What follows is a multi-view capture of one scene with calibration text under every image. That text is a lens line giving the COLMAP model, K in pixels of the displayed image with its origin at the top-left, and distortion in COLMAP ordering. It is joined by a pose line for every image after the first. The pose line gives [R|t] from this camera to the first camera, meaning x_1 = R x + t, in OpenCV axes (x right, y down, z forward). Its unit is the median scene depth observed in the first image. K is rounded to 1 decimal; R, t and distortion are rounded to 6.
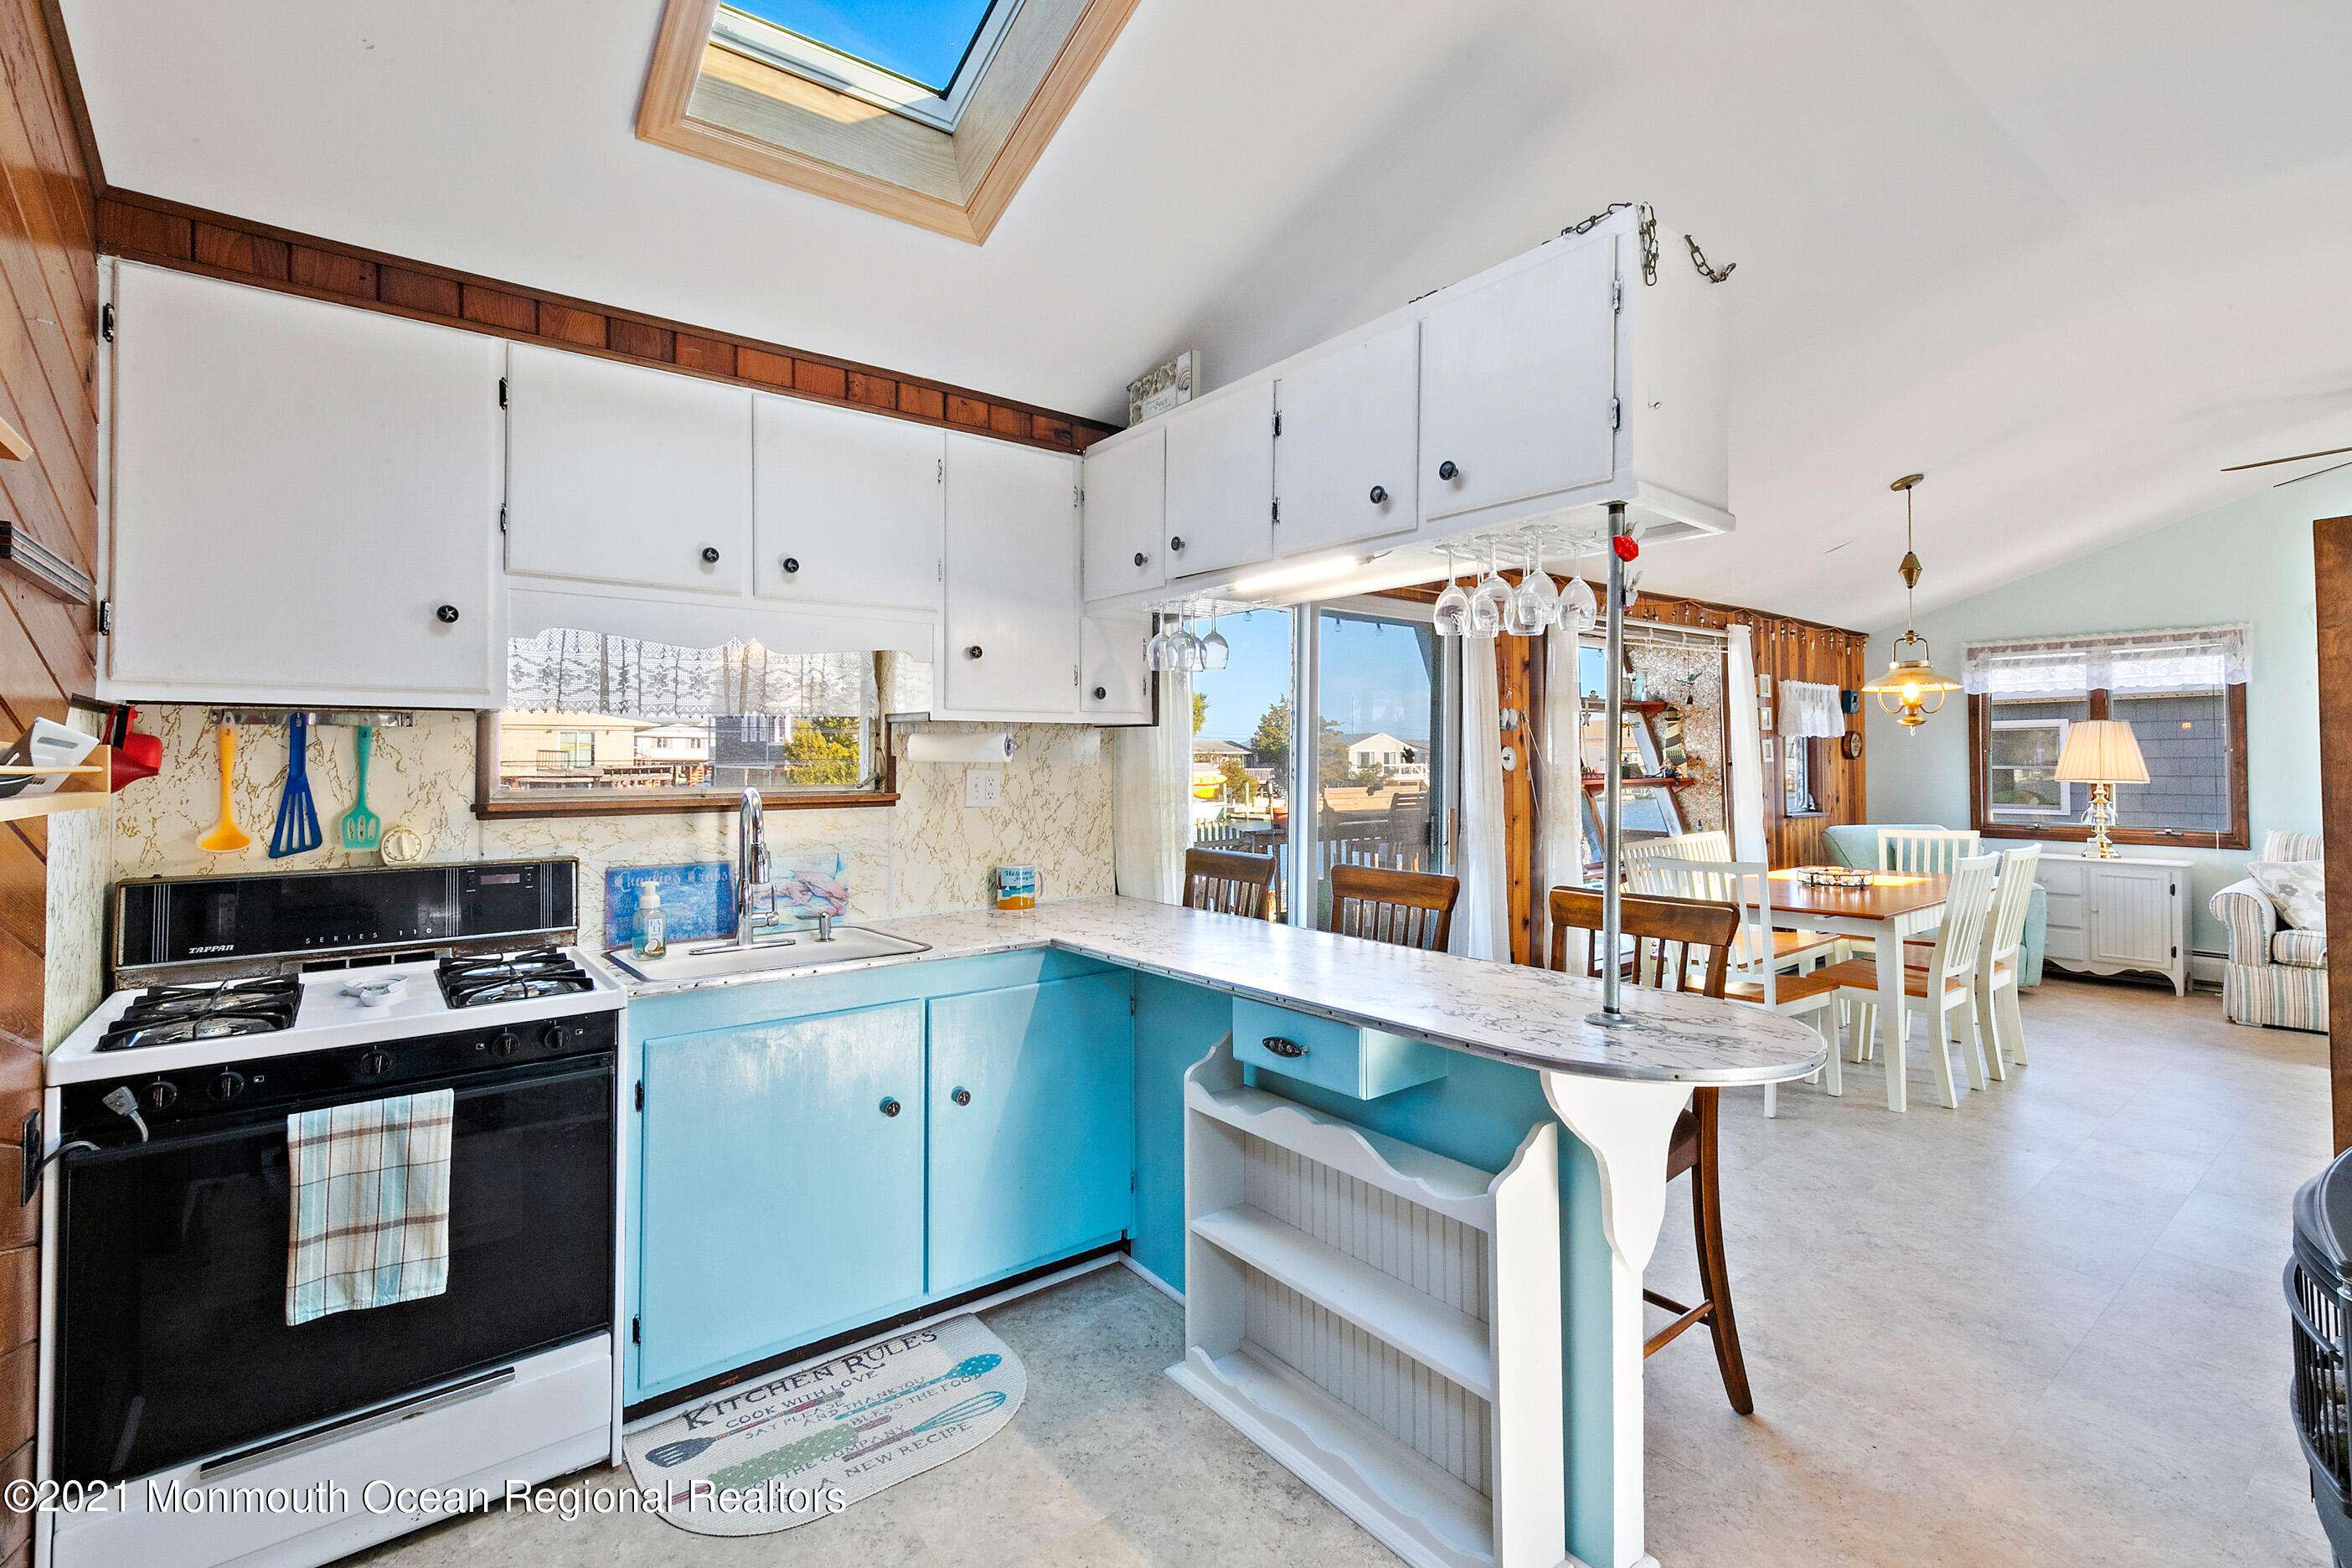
lens RADIAL K [[1056.6, 0, 1165.8], [0, 1056.6, 734.6], [0, 0, 1]] dist [0.009900, -0.002842]
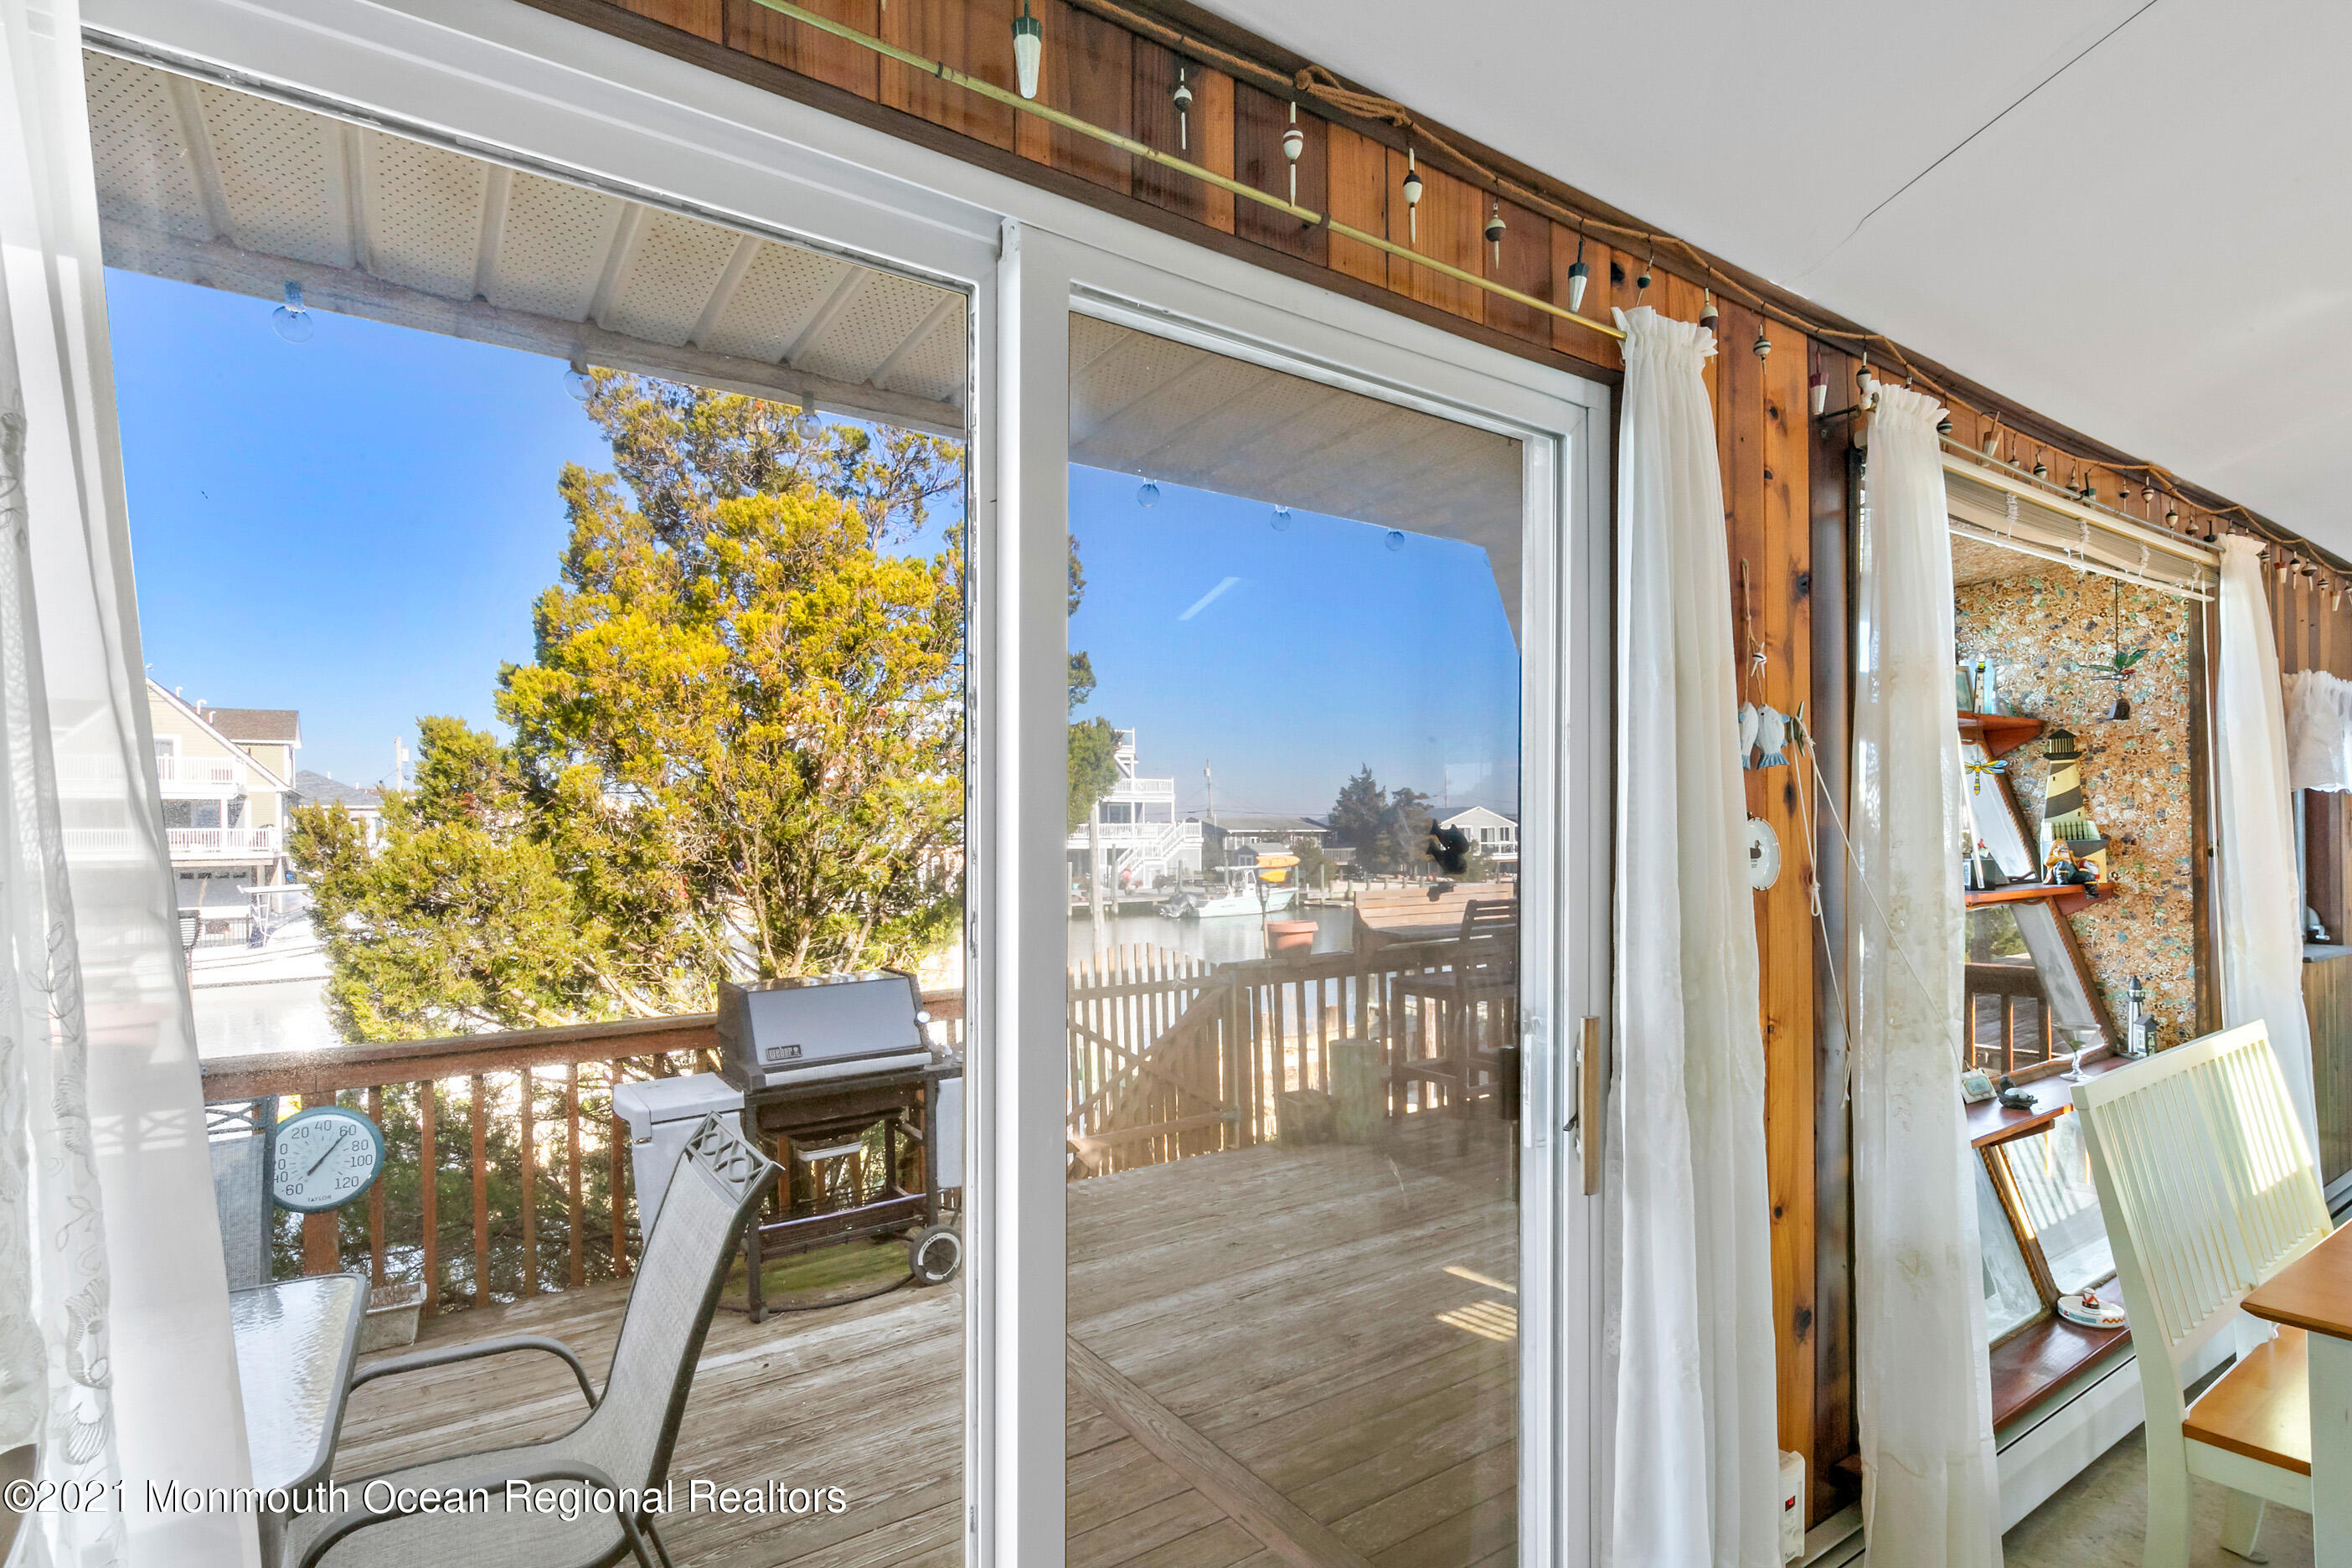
lens RADIAL K [[1148.5, 0, 1164.7], [0, 1148.5, 832.4], [0, 0, 1]] dist [0.003834, 0.000692]
pose [[0.997769, -0.008708, -0.066190, 0.156802], [0.009884, 0.999799, 0.017459, 0.007678], [0.066025, -0.018074, 0.997654, 0.613005]]
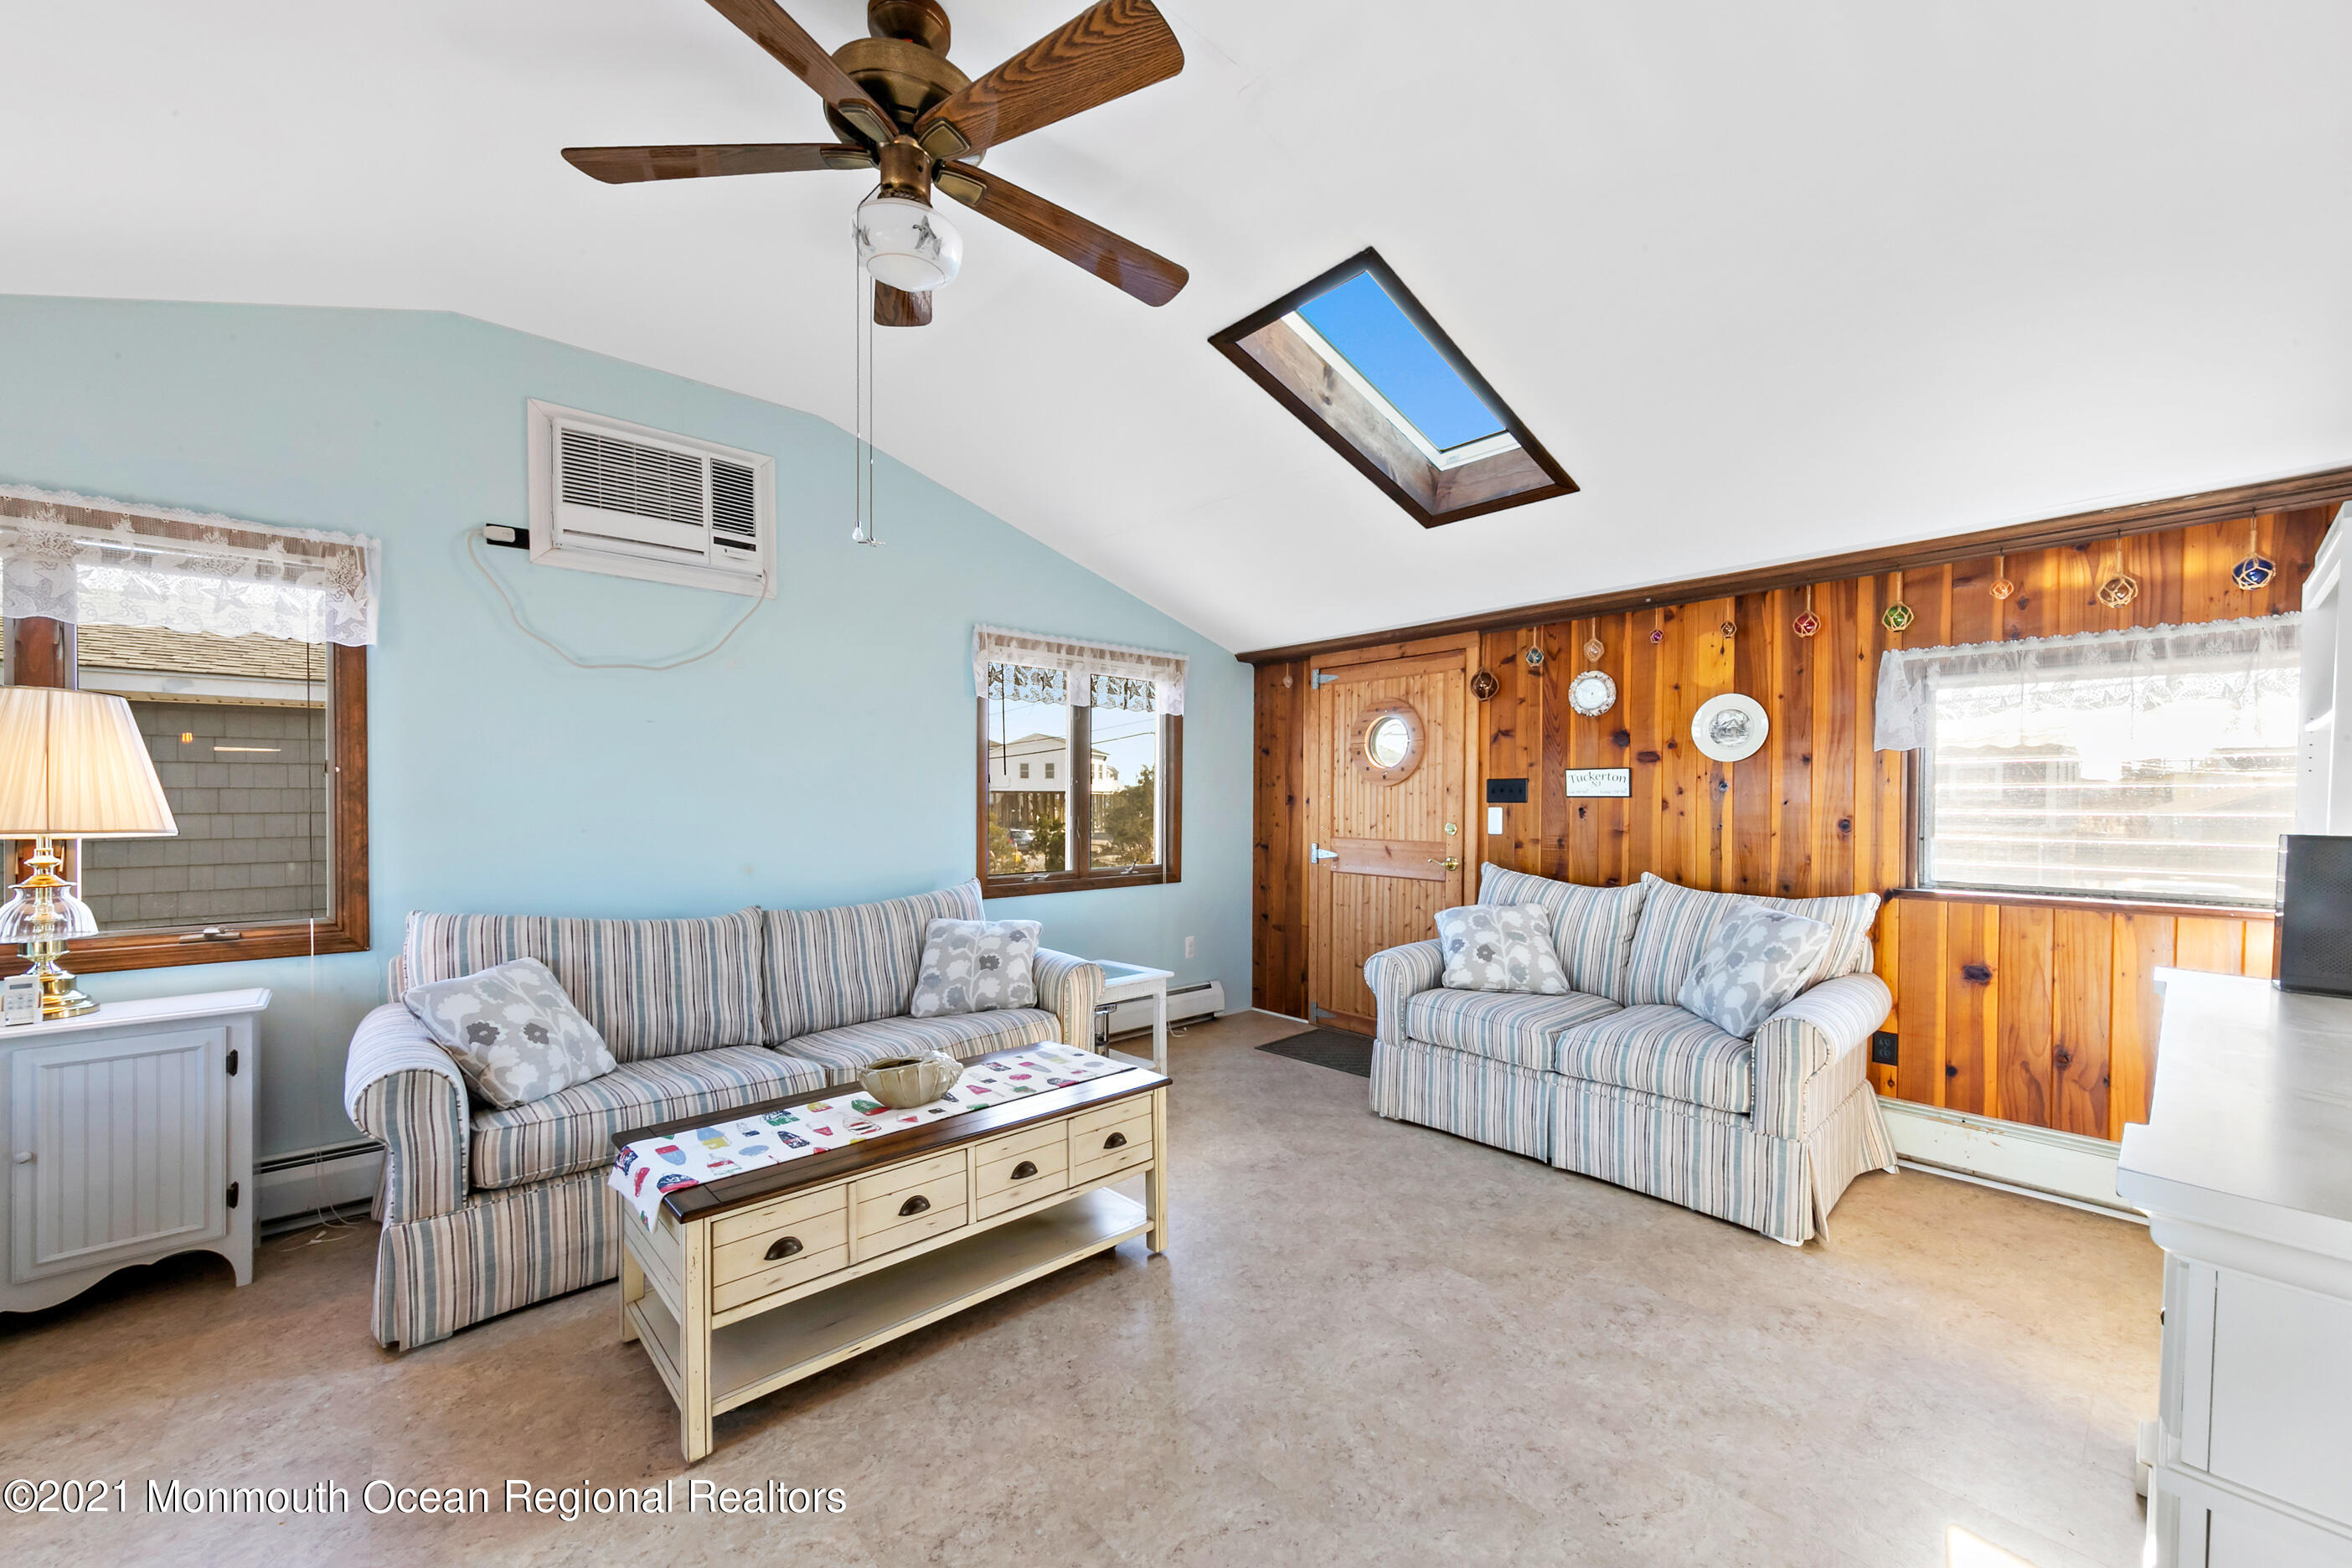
lens RADIAL K [[878.3, 0, 1161.1], [0, 878.3, 812.6], [0, 0, 1]] dist [0.000804, 0.000668]
pose [[-0.069021, -0.014576, 0.997509, 0.645158], [-0.025854, 0.999584, 0.012818, 0.024511], [-0.997280, -0.024905, -0.069369, 0.751376]]
